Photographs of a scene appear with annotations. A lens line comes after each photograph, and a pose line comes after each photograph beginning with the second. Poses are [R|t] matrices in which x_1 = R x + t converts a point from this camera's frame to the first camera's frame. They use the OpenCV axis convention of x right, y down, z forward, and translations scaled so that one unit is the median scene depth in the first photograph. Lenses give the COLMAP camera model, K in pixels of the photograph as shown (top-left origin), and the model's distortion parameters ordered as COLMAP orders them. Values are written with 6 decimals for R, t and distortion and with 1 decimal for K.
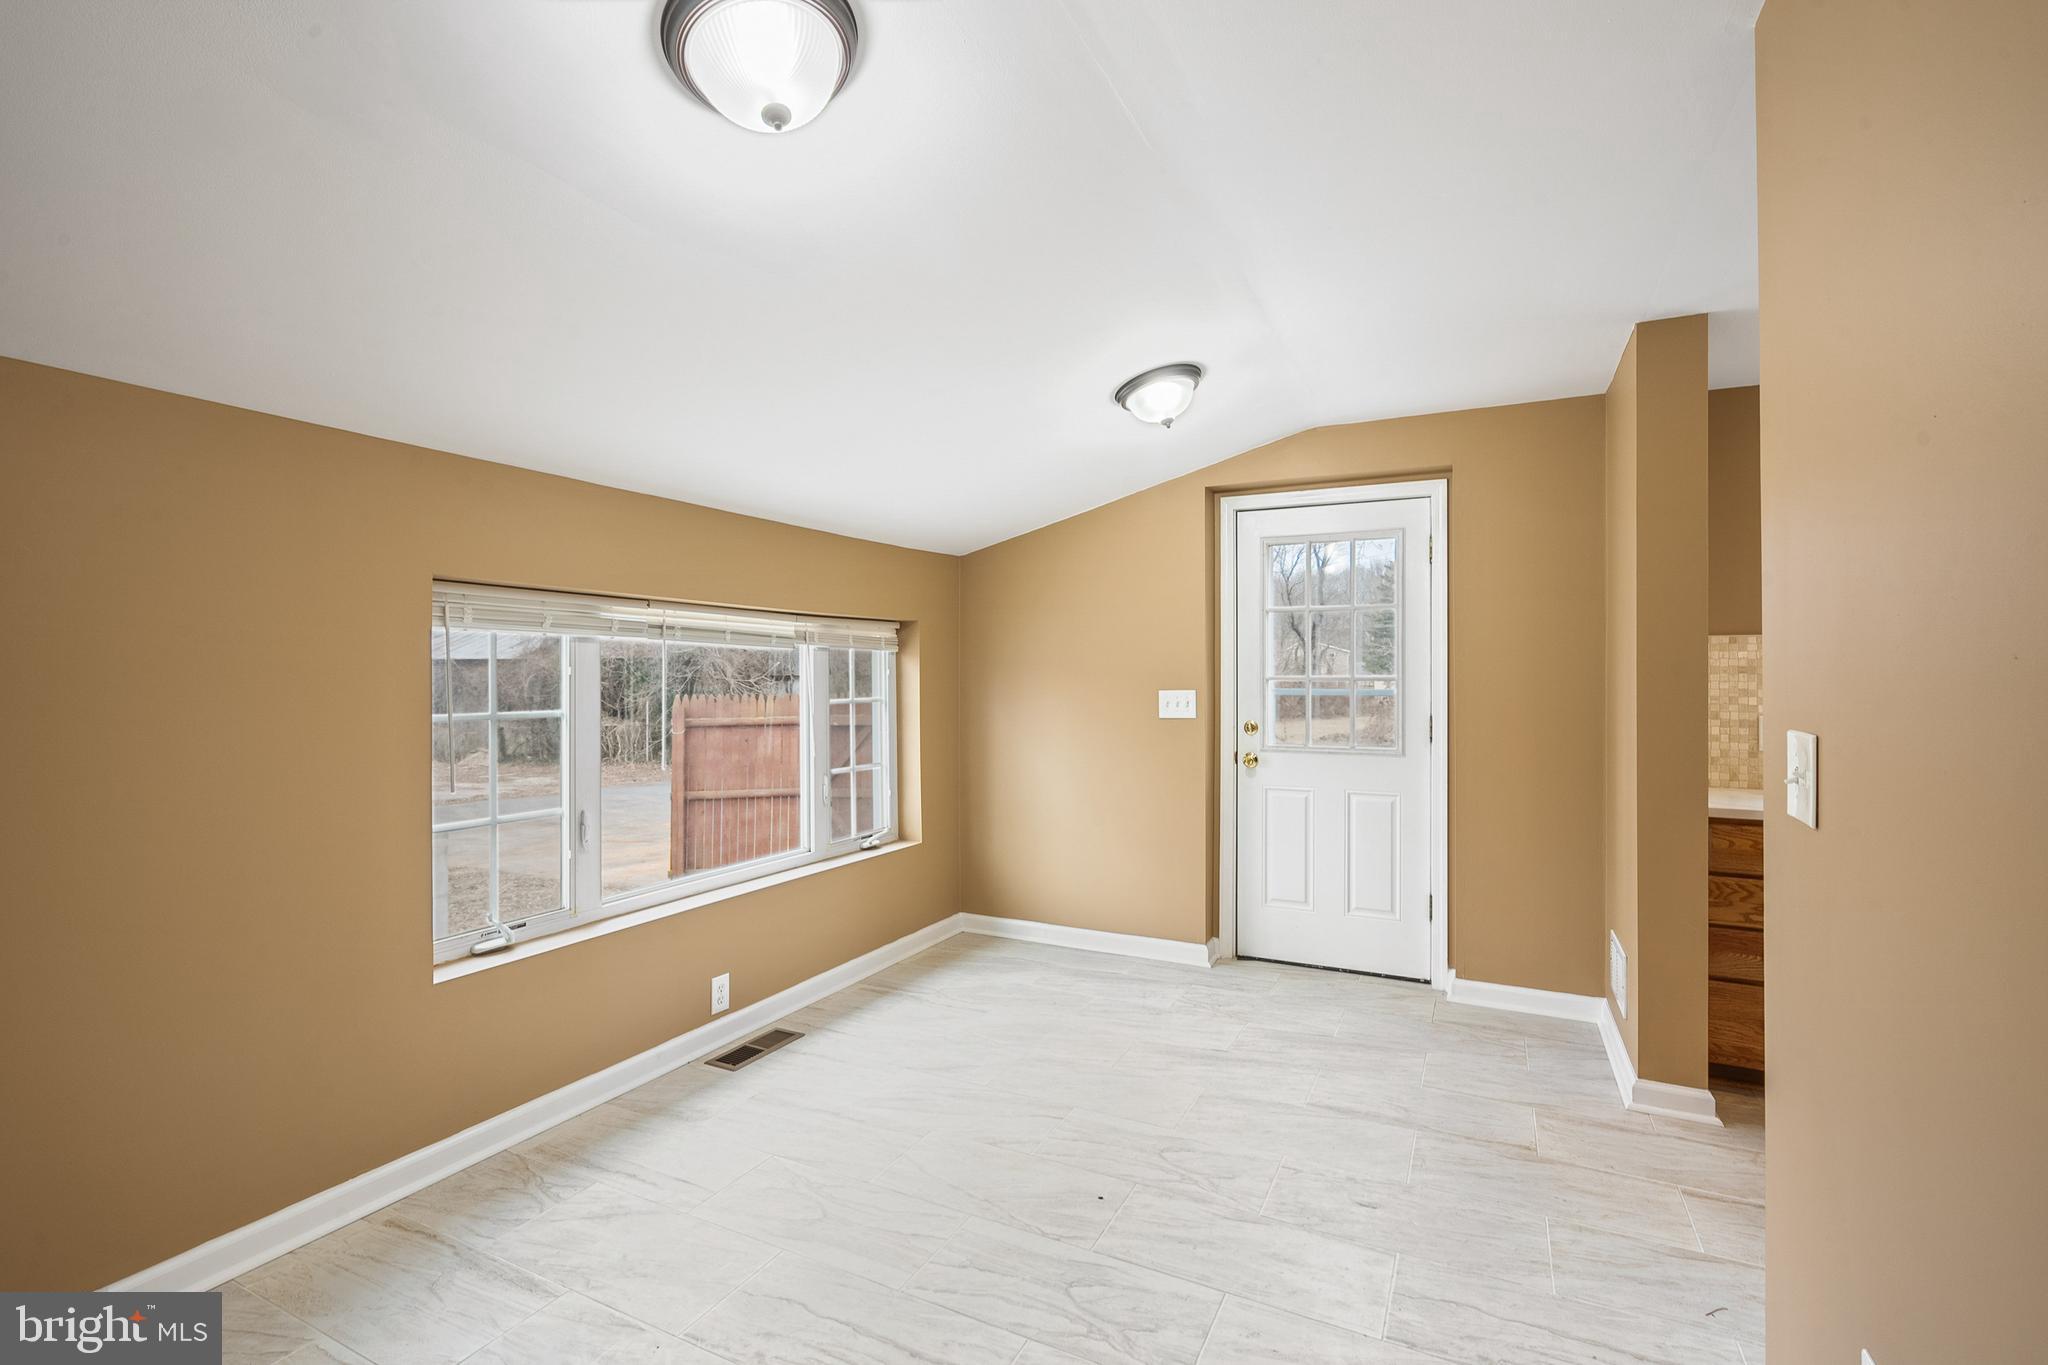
lens RADIAL K [[888.4, 0, 1030.8], [0, 888.4, 678.4], [0, 0, 1]] dist [-0.002259, 0.001666]
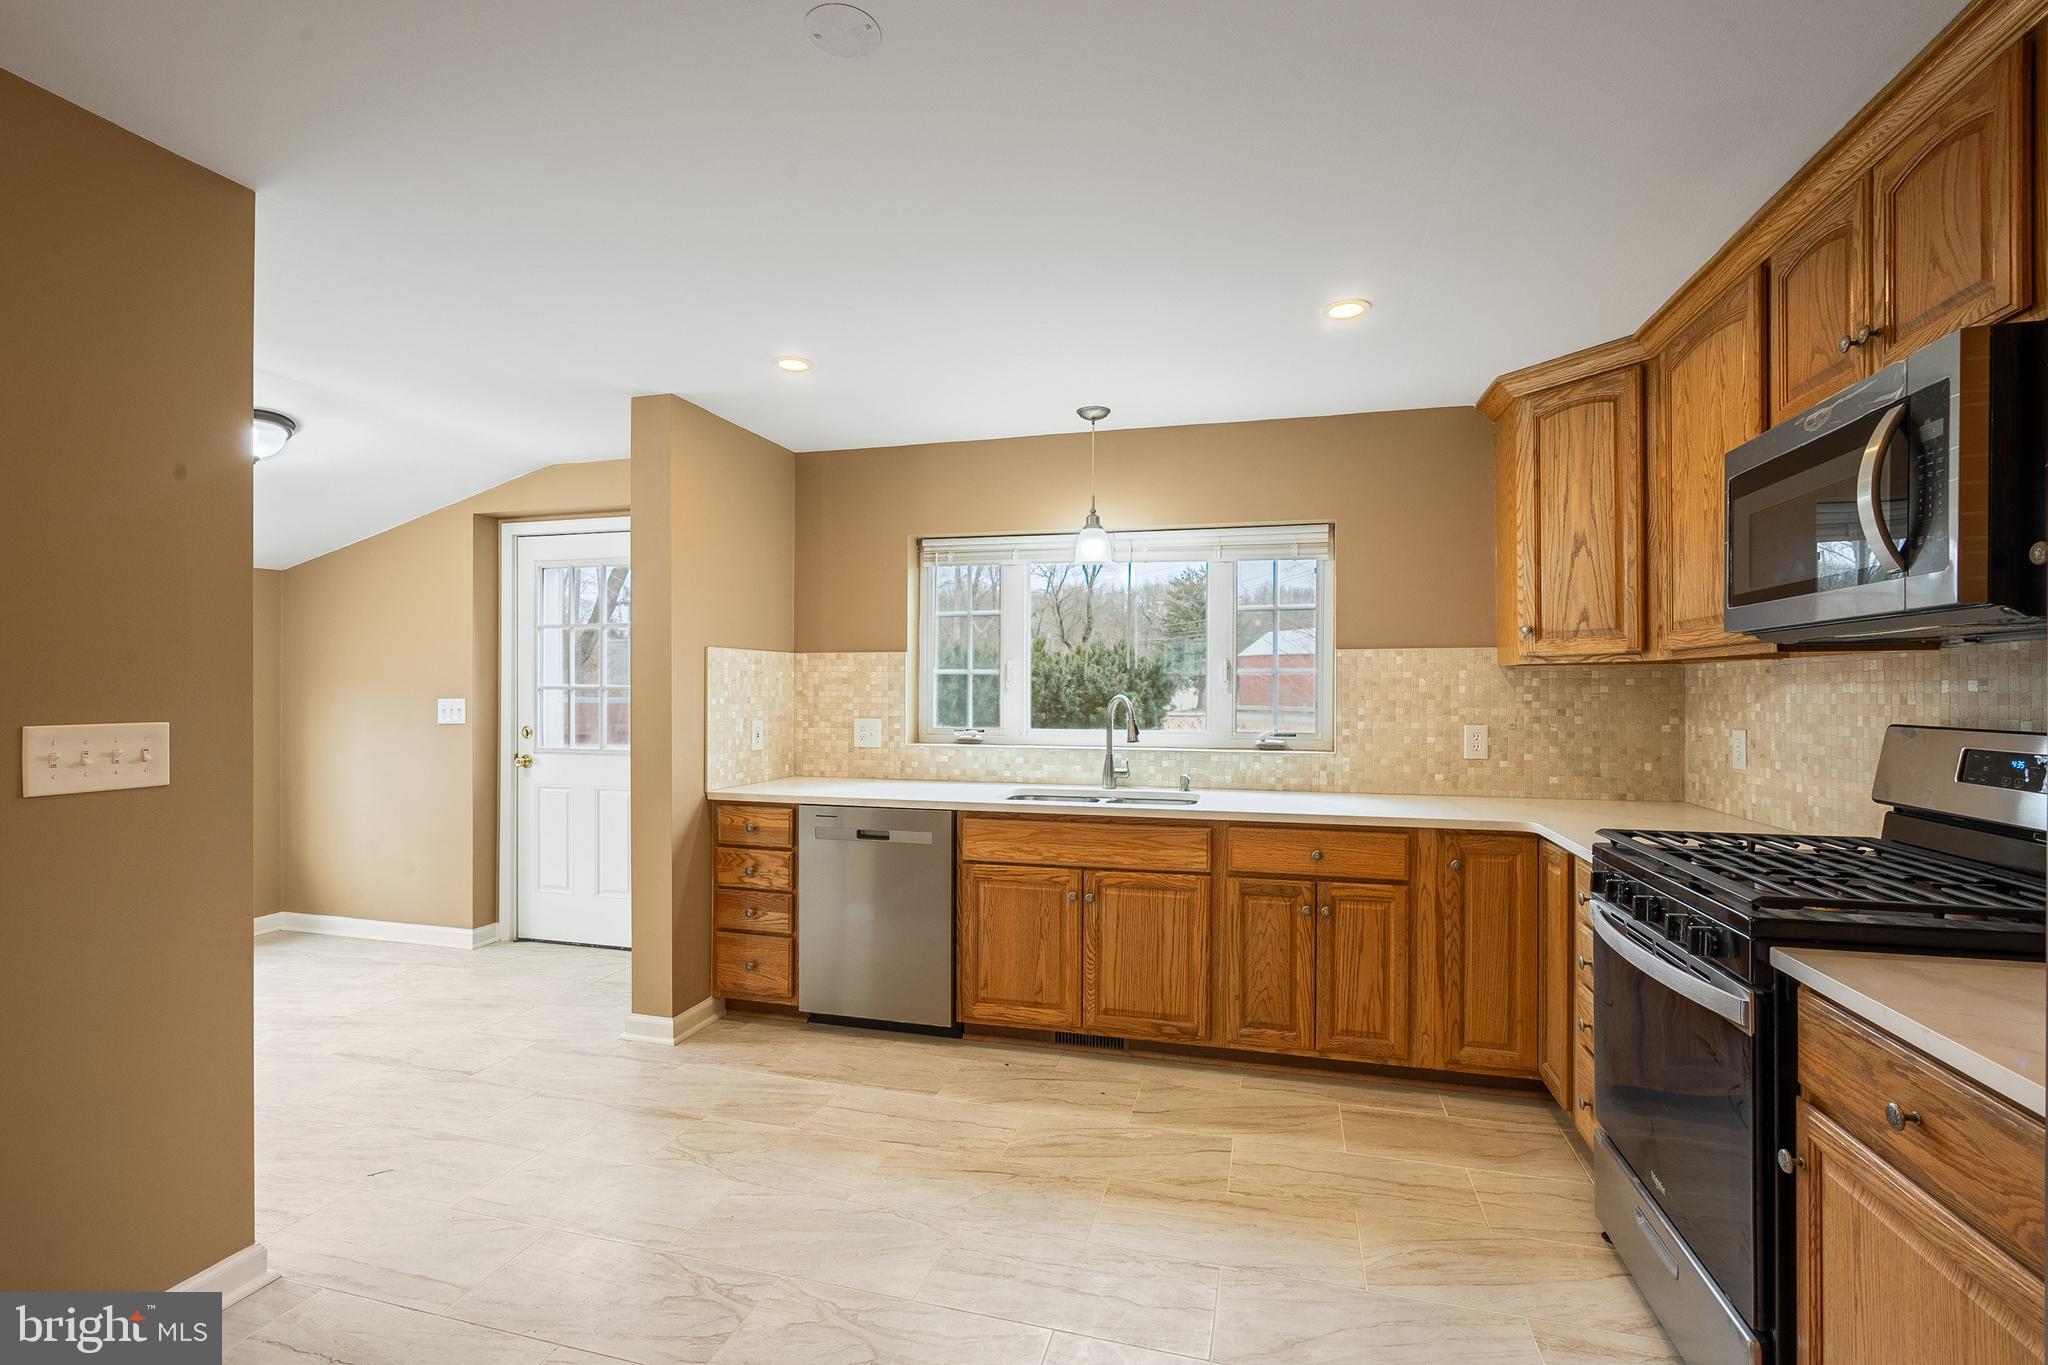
lens RADIAL K [[888.4, 0, 1023.2], [0, 888.4, 689.2], [0, 0, 1]] dist [-0.002259, 0.001666]
pose [[0.983580, 0.002146, 0.180458, 0.822610], [-0.001967, 0.999997, -0.001176, 0.002537], [-0.180460, 0.000802, 0.983582, -0.253094]]
